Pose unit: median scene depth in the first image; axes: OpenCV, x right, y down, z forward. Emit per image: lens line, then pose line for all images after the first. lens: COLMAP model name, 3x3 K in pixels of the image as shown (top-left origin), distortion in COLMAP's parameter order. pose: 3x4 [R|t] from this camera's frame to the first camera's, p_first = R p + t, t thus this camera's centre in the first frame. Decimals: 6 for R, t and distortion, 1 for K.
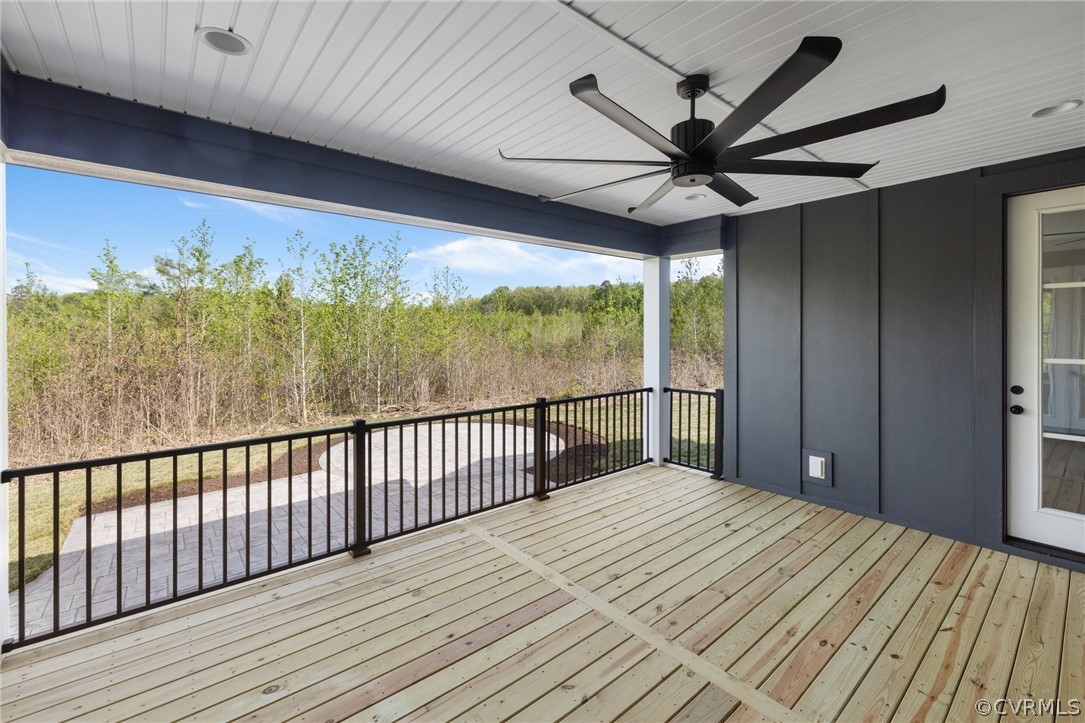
lens RADIAL K [[462.9, 0, 548.2], [0, 462.9, 336.7], [0, 0, 1]] dist [0.001111, -0.000795]
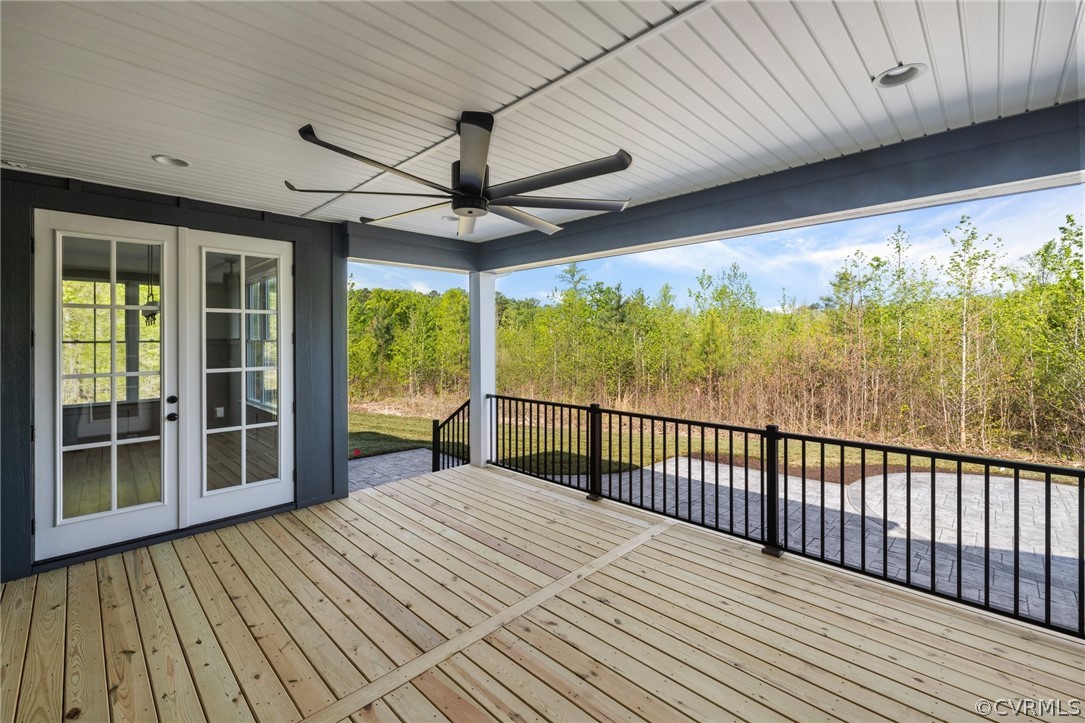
lens RADIAL K [[462.9, 0, 544.6], [0, 462.9, 339.6], [0, 0, 1]] dist [0.001111, -0.000795]
pose [[0.085774, -0.000187, -0.996315, 1.039185], [0.000847, 1.000000, -0.000114, -0.022089], [0.996314, -0.000834, 0.085774, 0.758432]]
